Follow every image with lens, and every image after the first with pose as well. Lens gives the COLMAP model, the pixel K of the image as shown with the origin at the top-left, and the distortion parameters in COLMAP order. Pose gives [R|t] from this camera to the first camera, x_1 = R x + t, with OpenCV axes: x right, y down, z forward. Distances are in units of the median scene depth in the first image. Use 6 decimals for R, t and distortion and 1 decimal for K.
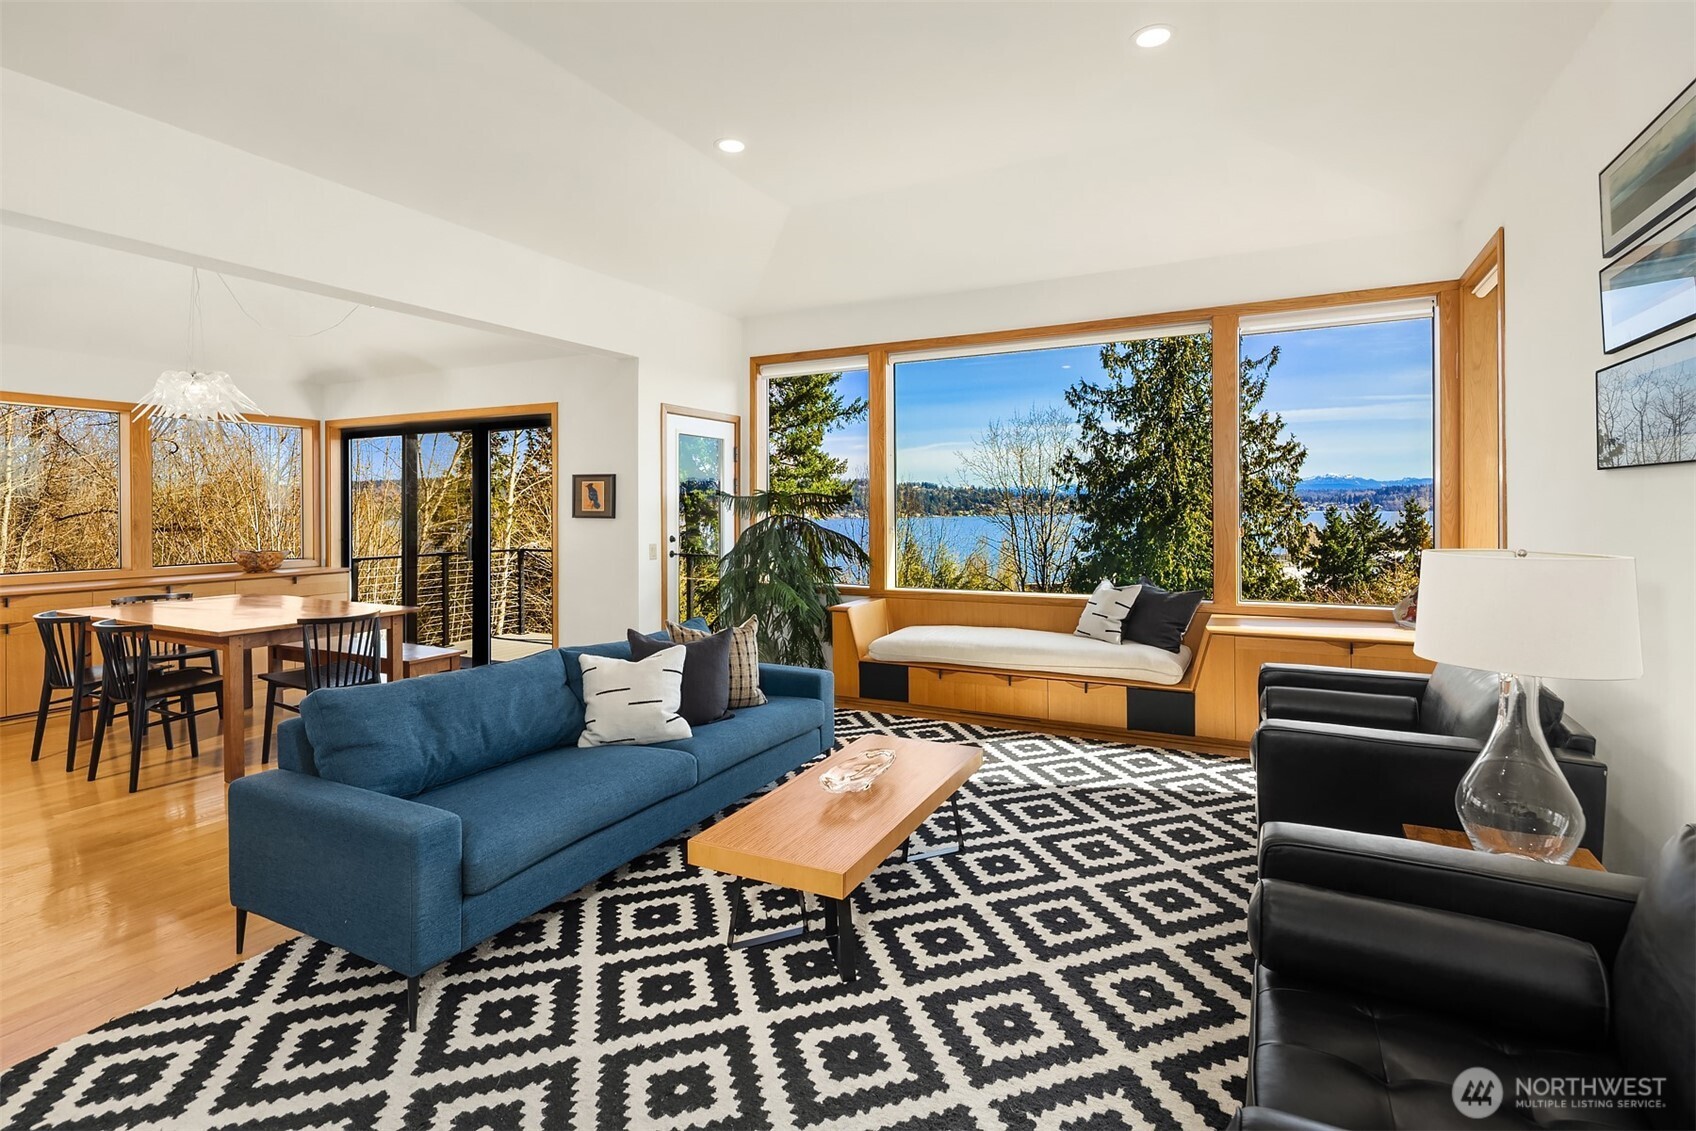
lens RADIAL K [[807.4, 0, 853.8], [0, 807.4, 522.2], [0, 0, 1]] dist [-0.003314, 0.000161]
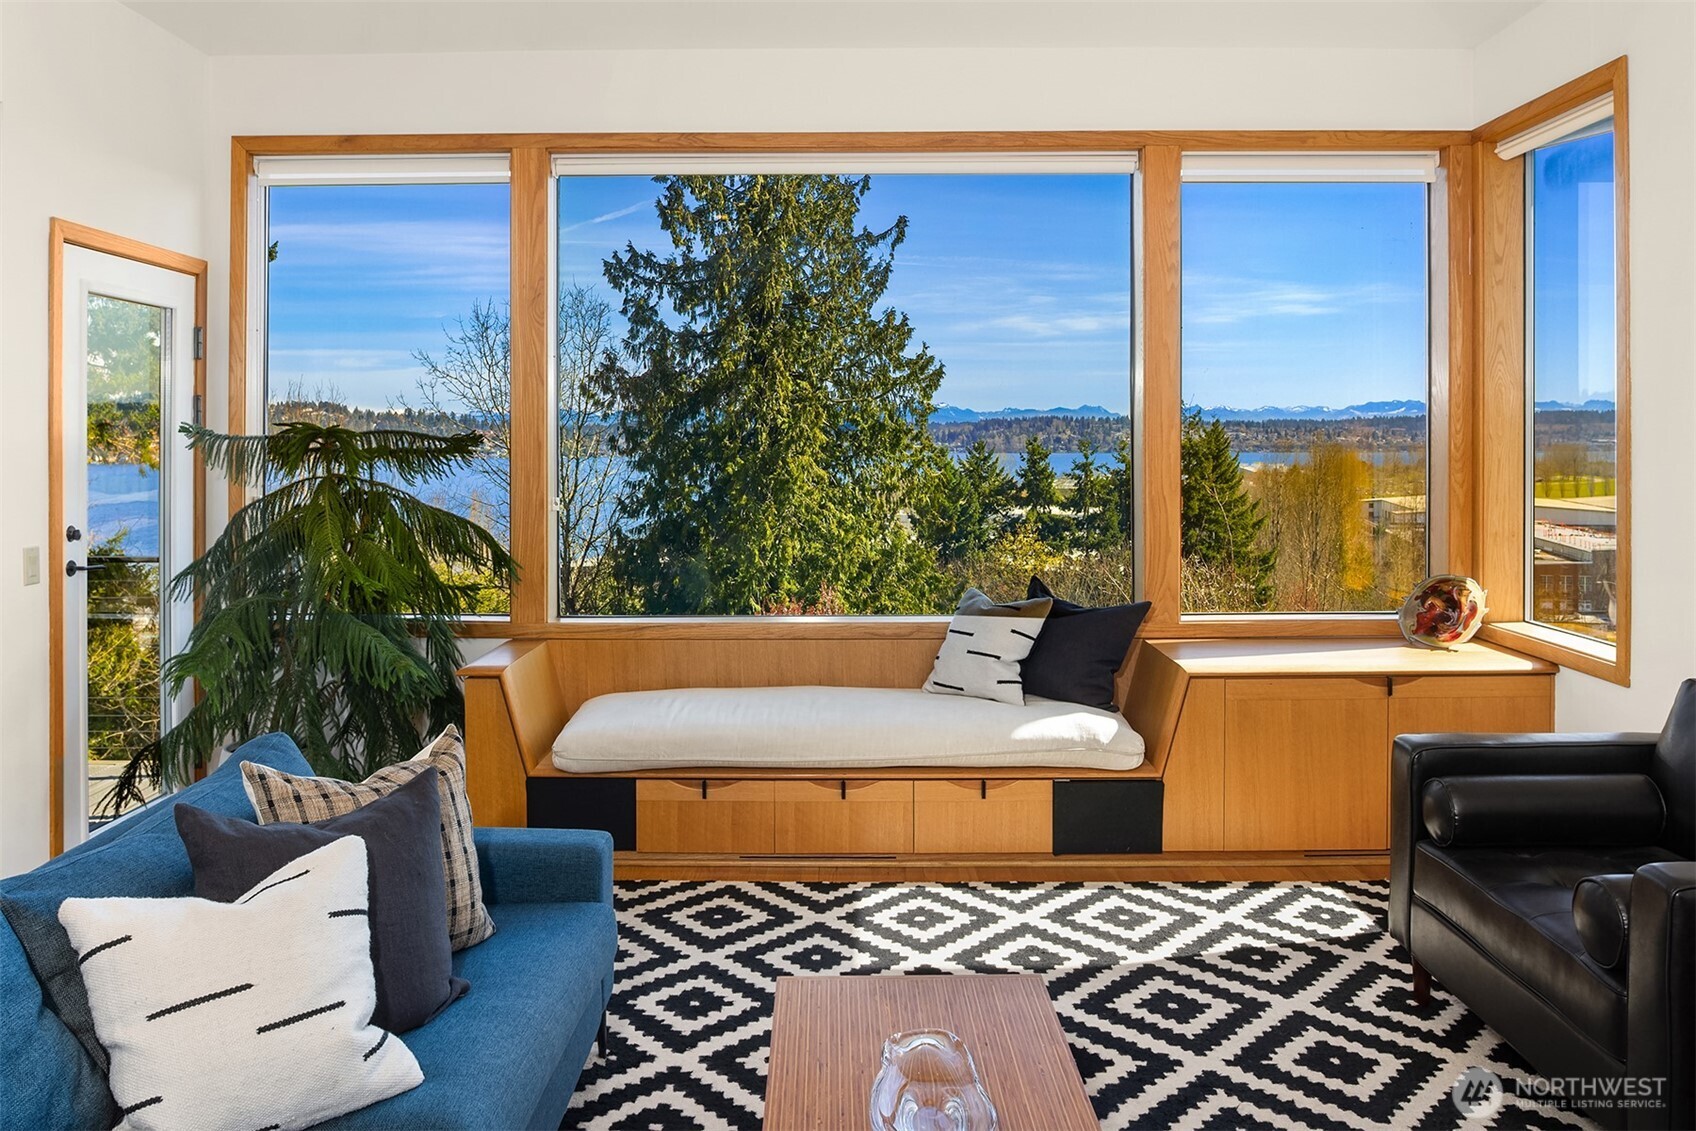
lens RADIAL K [[1302.5, 0, 844.5], [0, 1302.5, 447.4], [0, 0, 1]] dist [-0.051154, 0.011721]
pose [[0.893550, 0.003756, 0.448948, -0.143100], [0.004091, 0.999855, -0.016507, -0.010707], [-0.448945, 0.016587, 0.893405, 0.178868]]
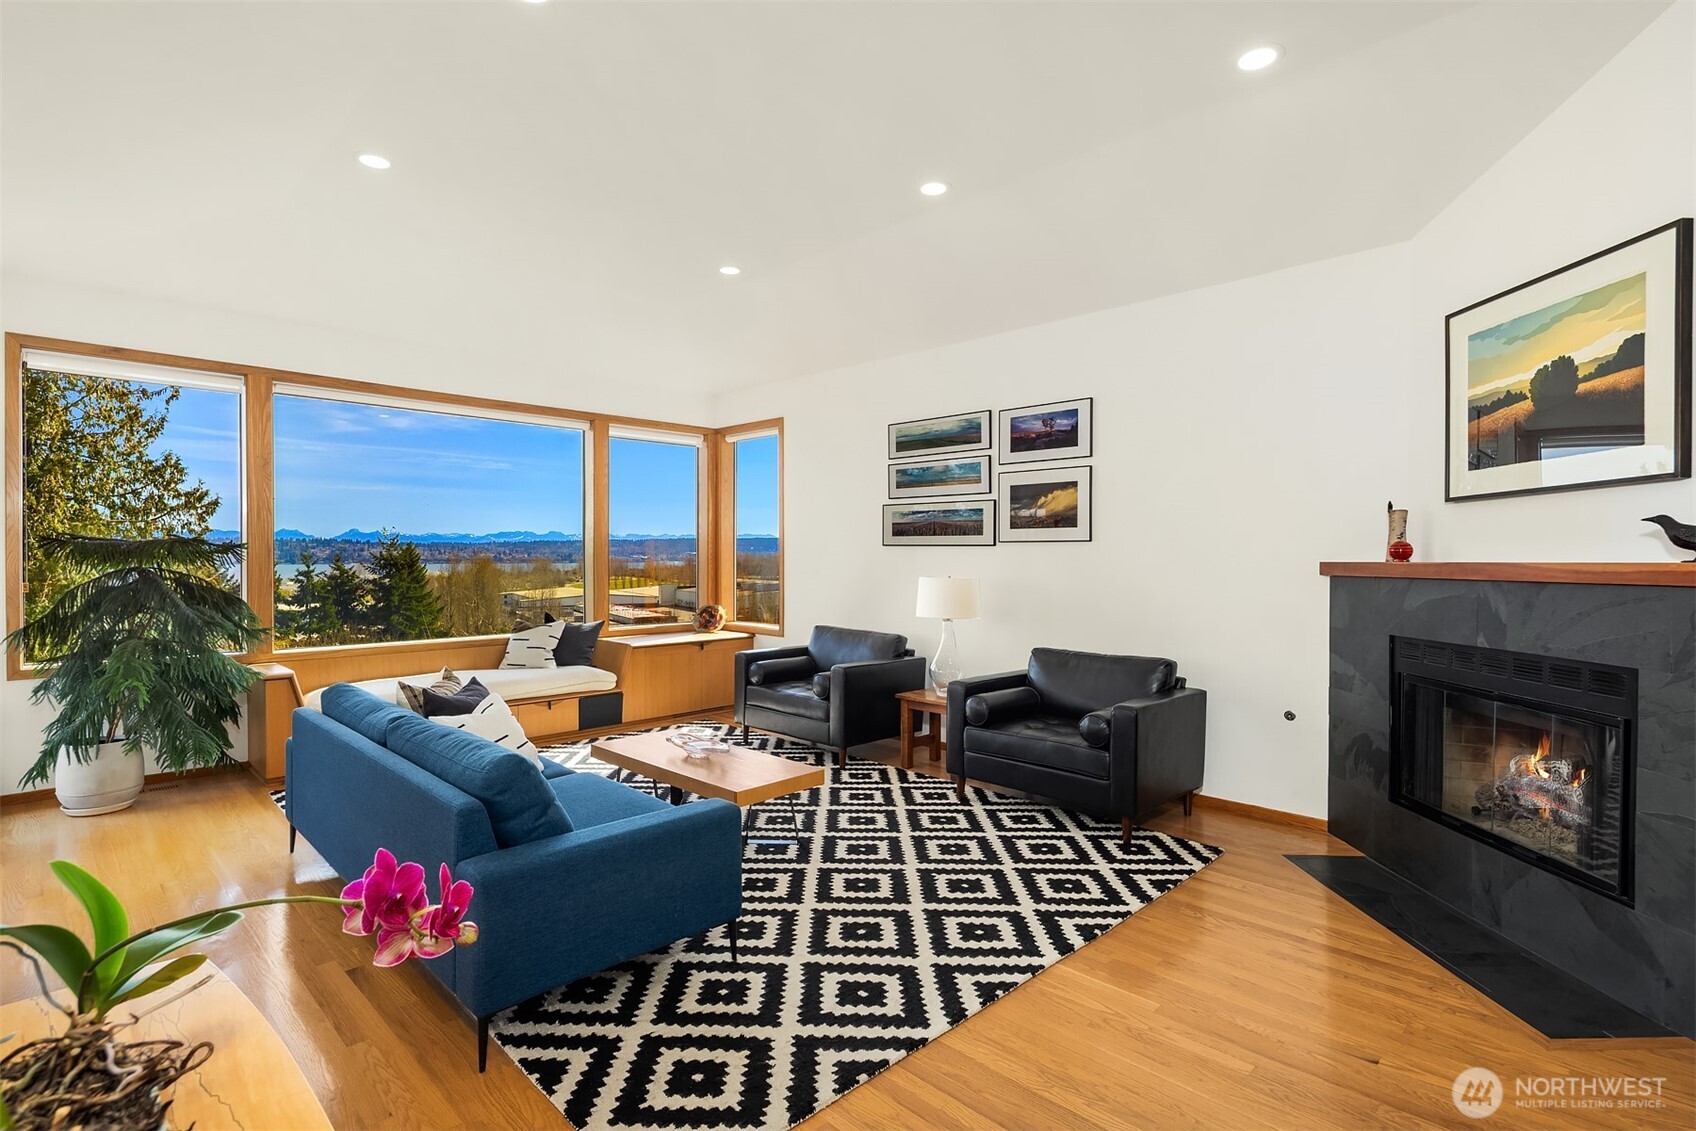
lens RADIAL K [[807.4, 0, 846.0], [0, 807.4, 566.8], [0, 0, 1]] dist [-0.003314, 0.000161]
pose [[0.312410, -0.003235, 0.949942, -0.542245], [0.013946, 0.999902, -0.001181, 0.000530], [-0.949845, 0.013617, 0.312425, 0.131205]]
